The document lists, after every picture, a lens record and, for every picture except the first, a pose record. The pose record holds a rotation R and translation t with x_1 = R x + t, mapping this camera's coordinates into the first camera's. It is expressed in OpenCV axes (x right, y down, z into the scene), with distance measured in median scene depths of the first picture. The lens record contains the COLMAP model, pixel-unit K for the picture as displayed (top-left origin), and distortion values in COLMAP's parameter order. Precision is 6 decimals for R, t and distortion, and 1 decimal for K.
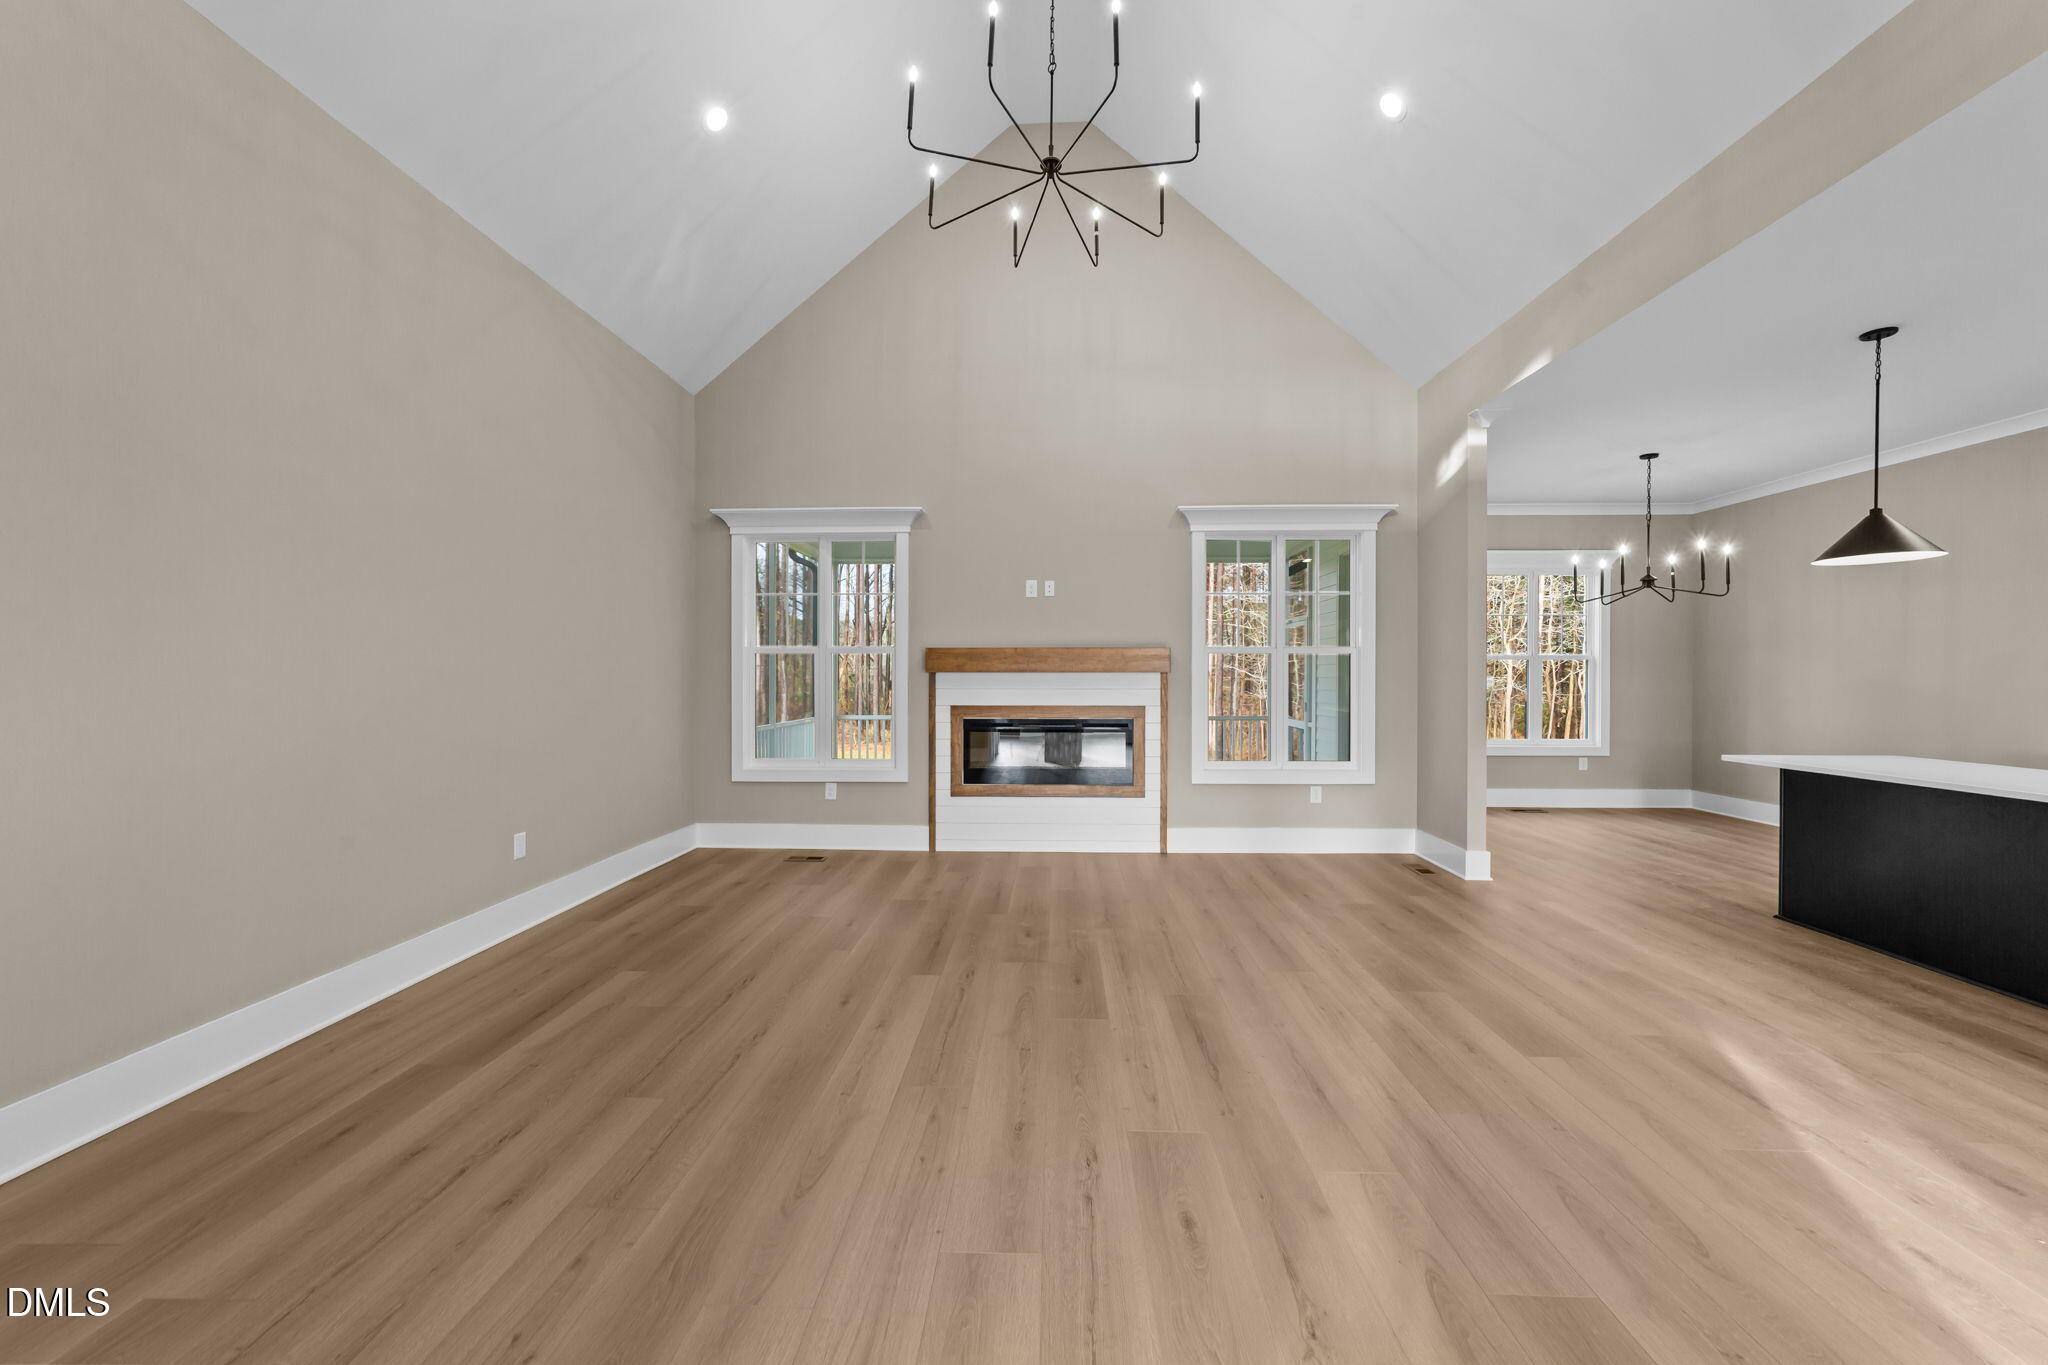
lens RADIAL K [[785.8, 0, 1028.9], [0, 785.8, 680.0], [0, 0, 1]] dist [-0.014456, 0.007756]
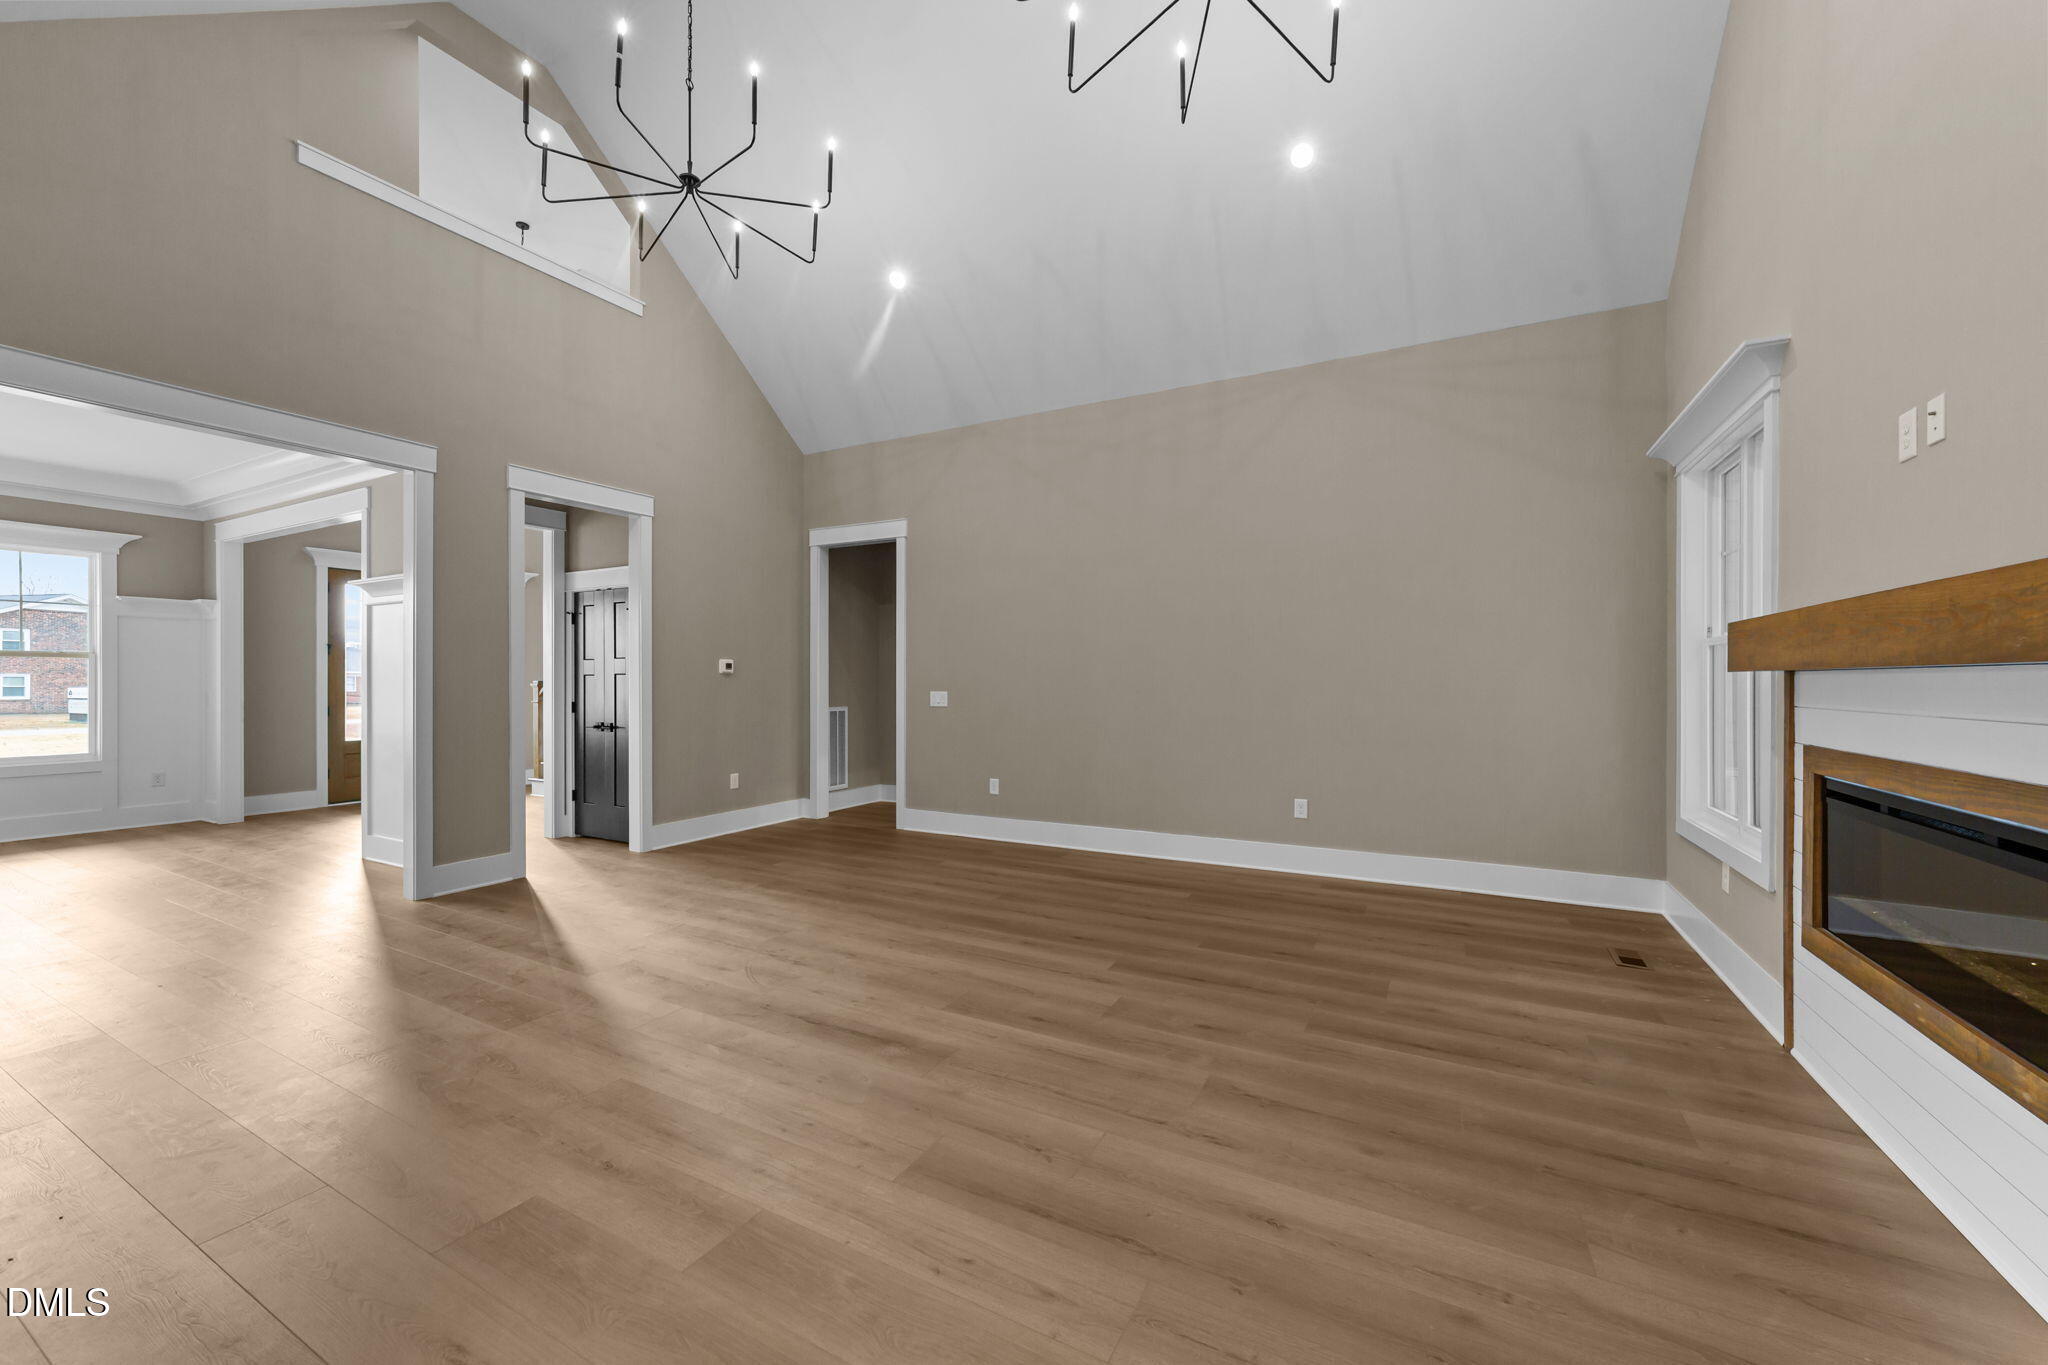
lens RADIAL K [[785.8, 0, 1028.9], [0, 785.8, 680.0], [0, 0, 1]] dist [-0.014456, 0.007756]
pose [[-0.447894, -0.003251, -0.894081, 0.870676], [-0.006518, 0.999979, -0.000371, -0.002123], [0.894063, 0.005661, -0.447905, 1.395138]]
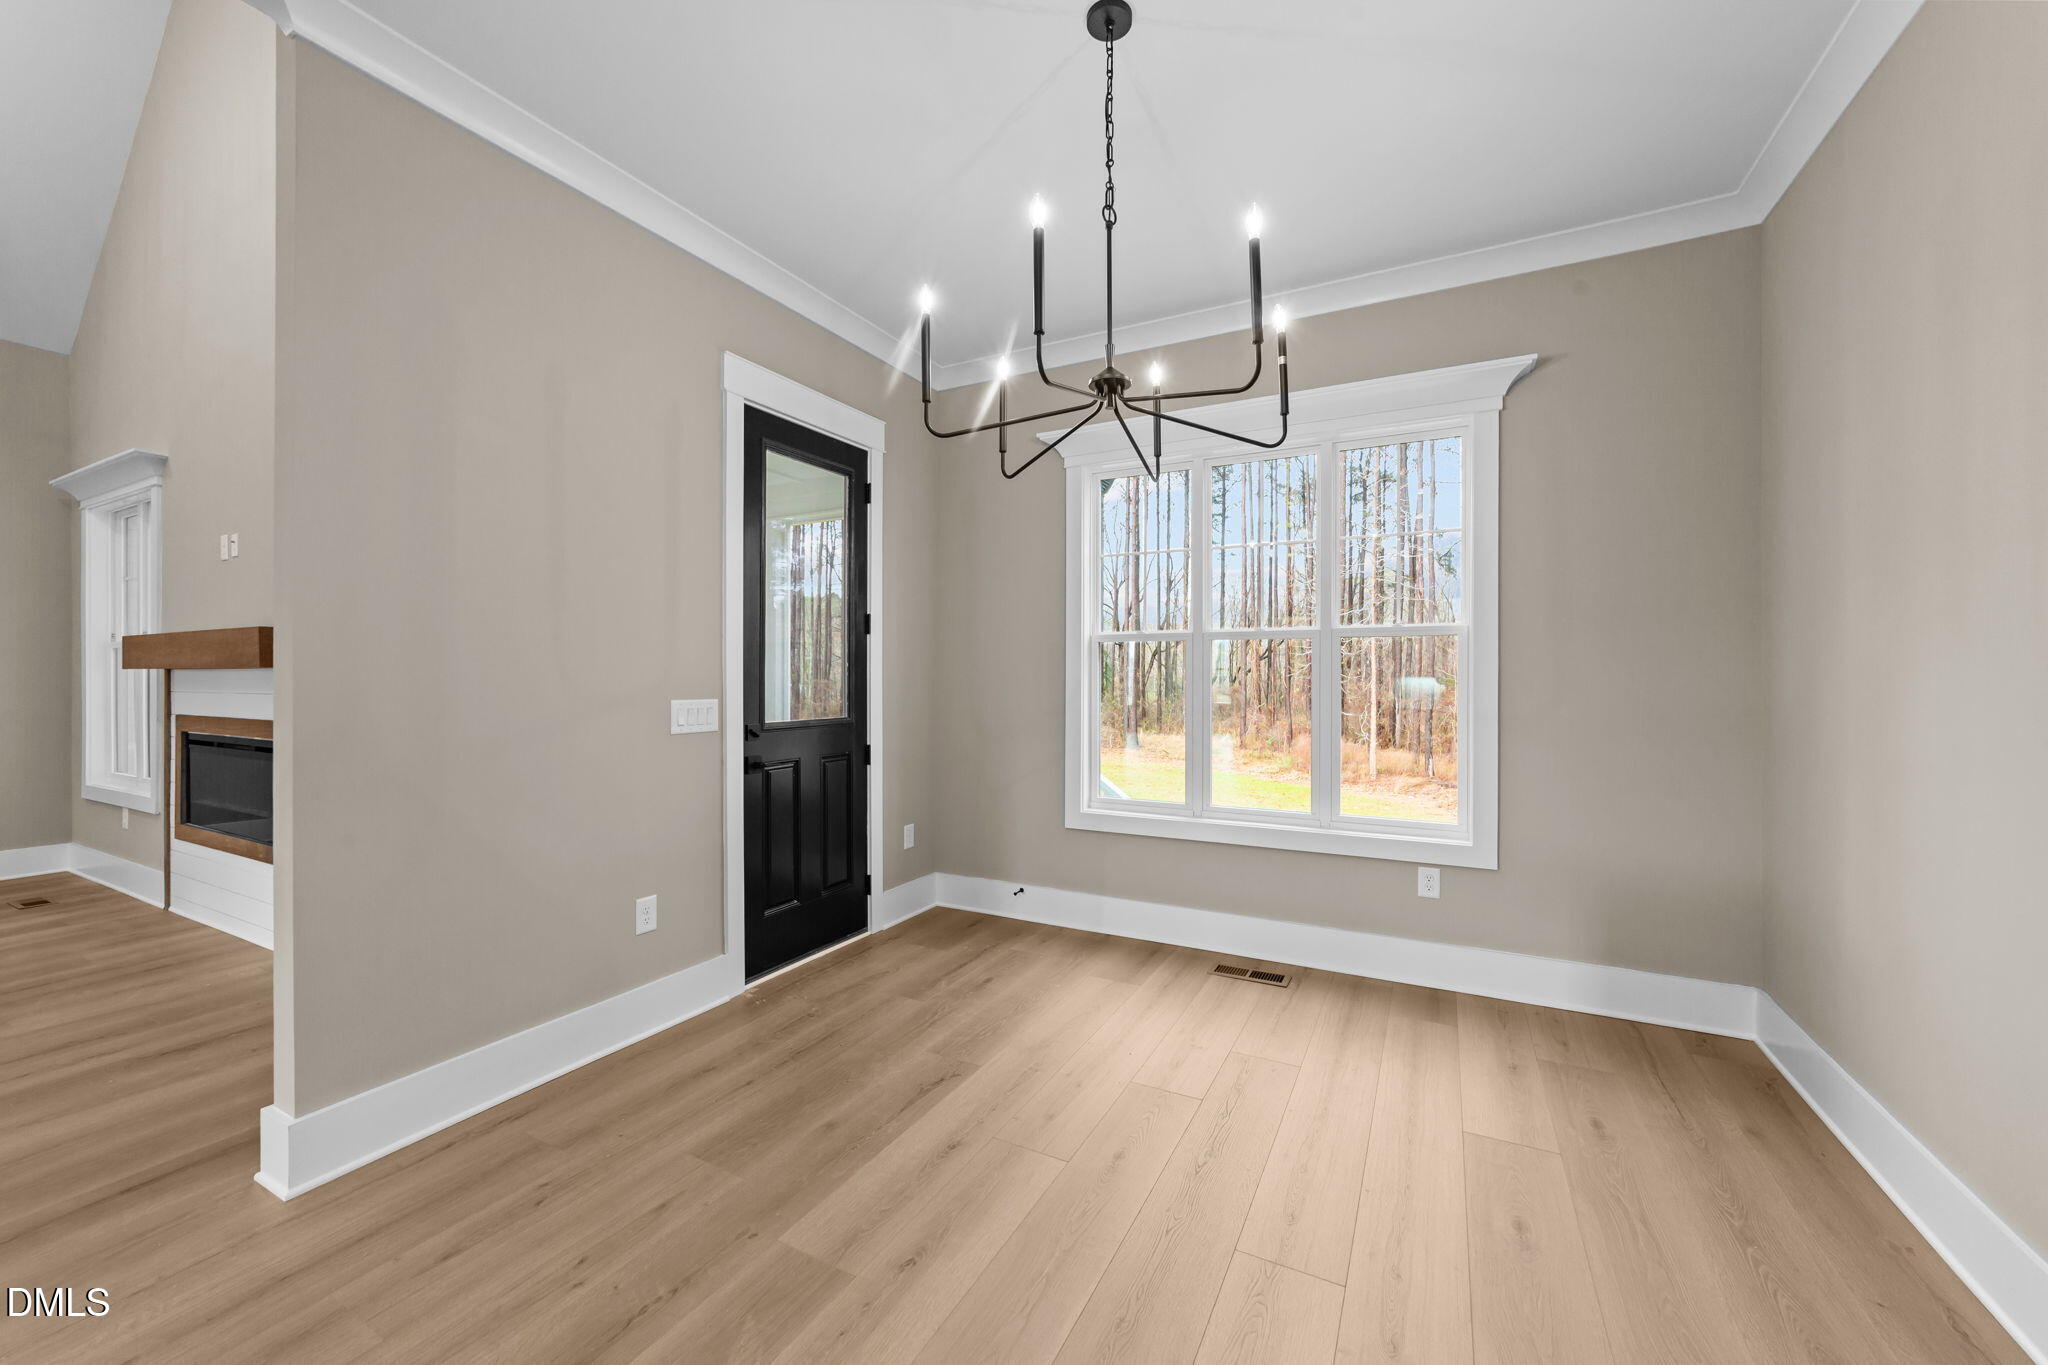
lens RADIAL K [[785.8, 0, 1028.9], [0, 785.8, 680.0], [0, 0, 1]] dist [-0.014456, 0.007756]
pose [[0.892942, -0.000315, -0.450172, 1.640874], [-0.000721, 0.999997, -0.002129, 0.002715], [0.450172, 0.002226, 0.892939, 1.227726]]
